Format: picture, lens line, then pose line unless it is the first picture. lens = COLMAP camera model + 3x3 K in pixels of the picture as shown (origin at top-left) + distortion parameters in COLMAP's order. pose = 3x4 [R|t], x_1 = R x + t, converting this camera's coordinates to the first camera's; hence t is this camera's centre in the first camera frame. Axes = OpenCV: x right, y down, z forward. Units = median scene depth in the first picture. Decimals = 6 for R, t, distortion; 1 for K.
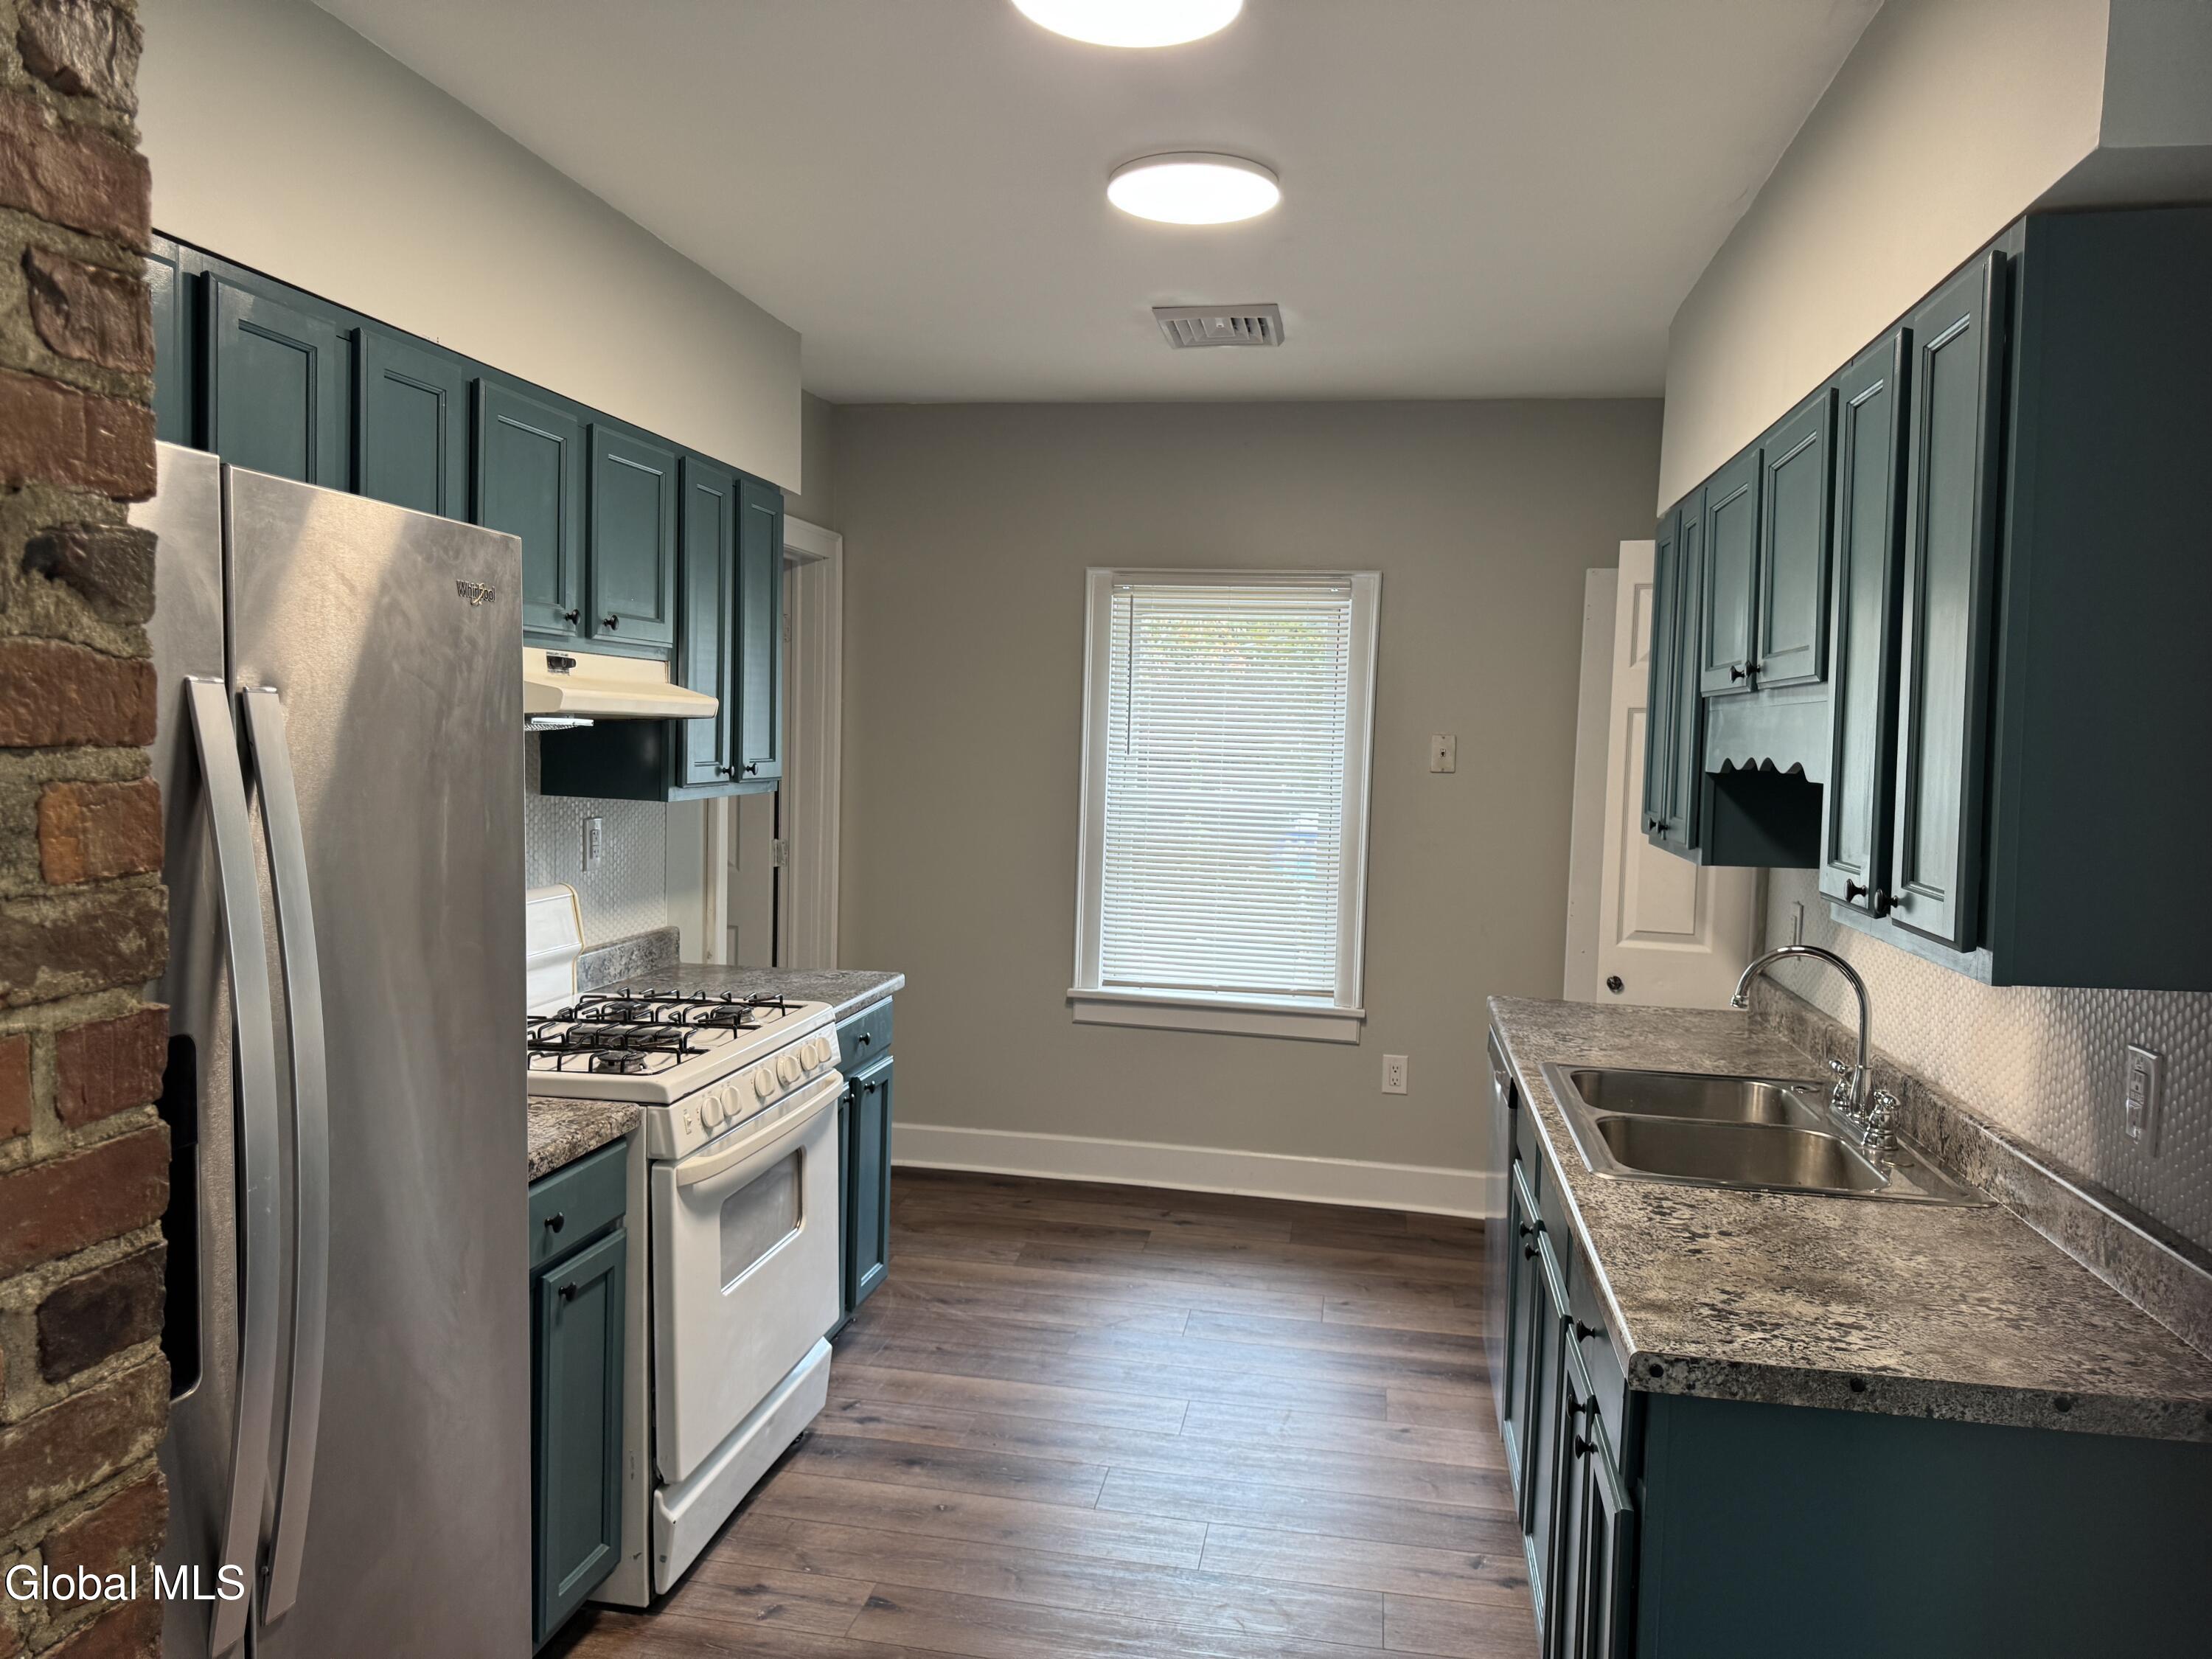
lens RADIAL K [[1567.7, 0, 1088.4], [0, 1567.7, 817.5], [0, 0, 1]] dist [0.033034, -0.038556]
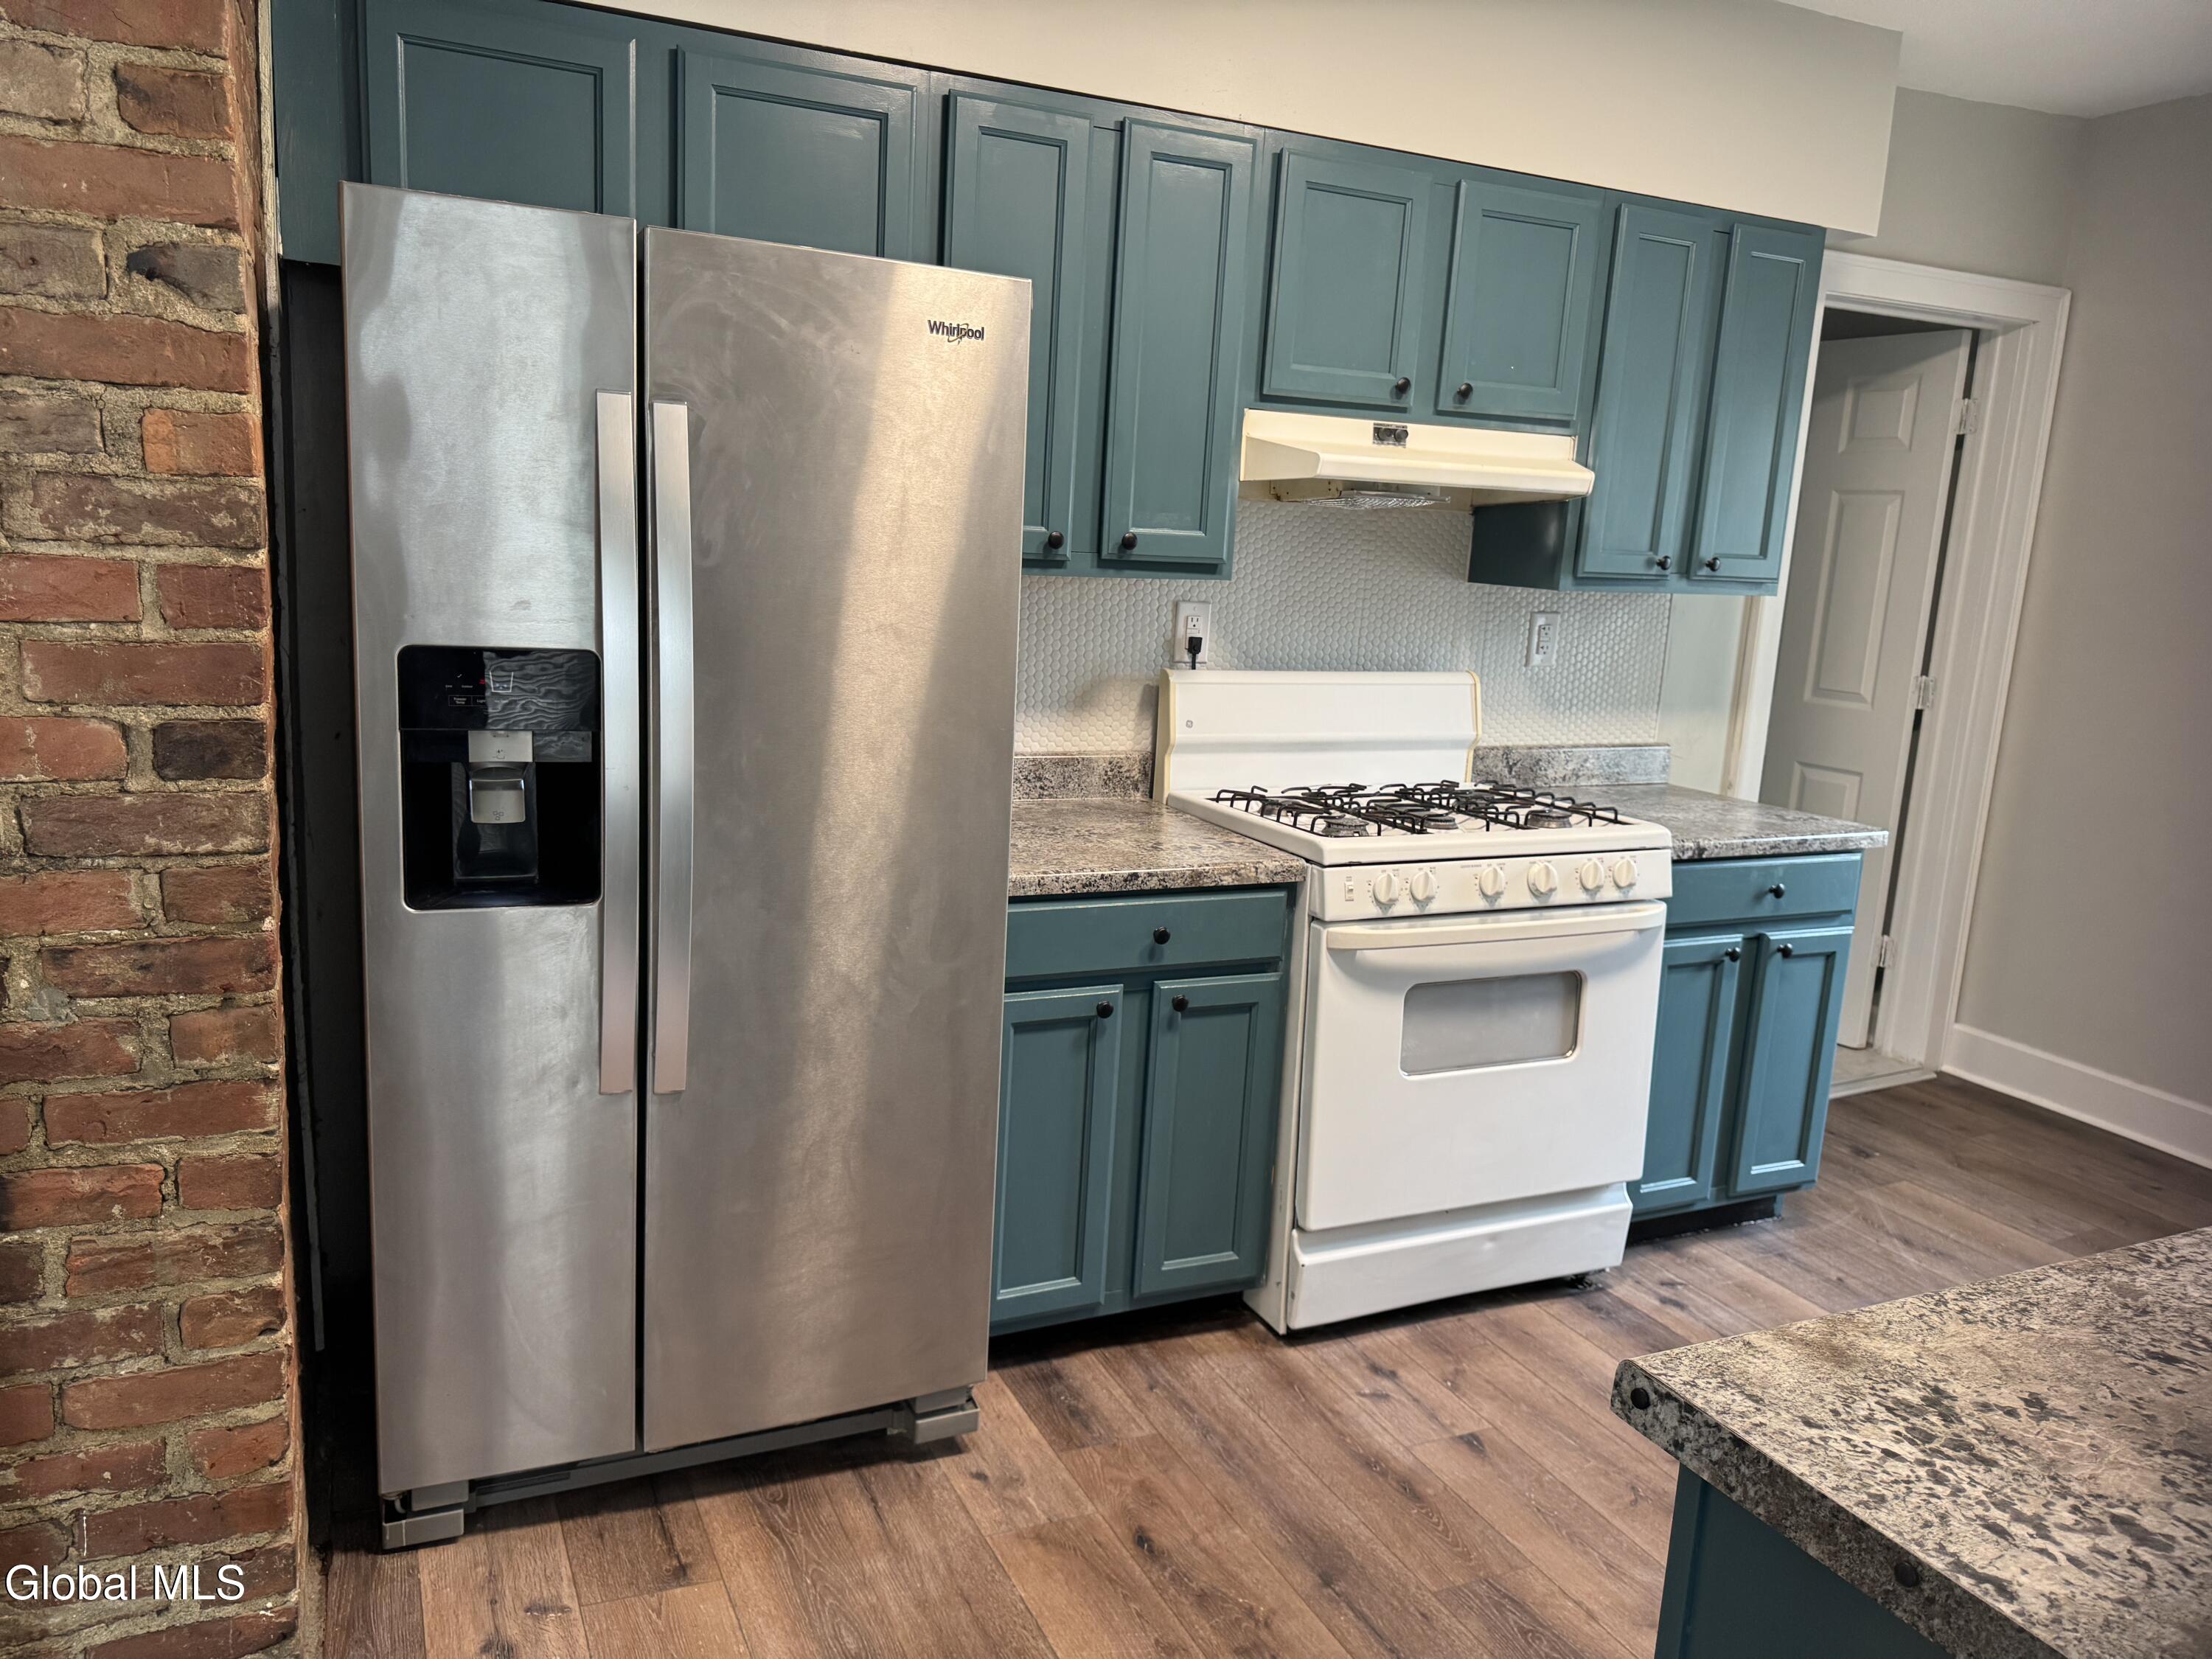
lens RADIAL K [[1567.7, 0, 1098.5], [0, 1567.7, 826.6], [0, 0, 1]] dist [0.033034, -0.038556]
pose [[0.578450, 0.151010, -0.801618, 0.640729], [-0.080895, 0.988490, 0.127839, 0.058662], [0.811697, -0.009101, 0.584008, 0.421794]]
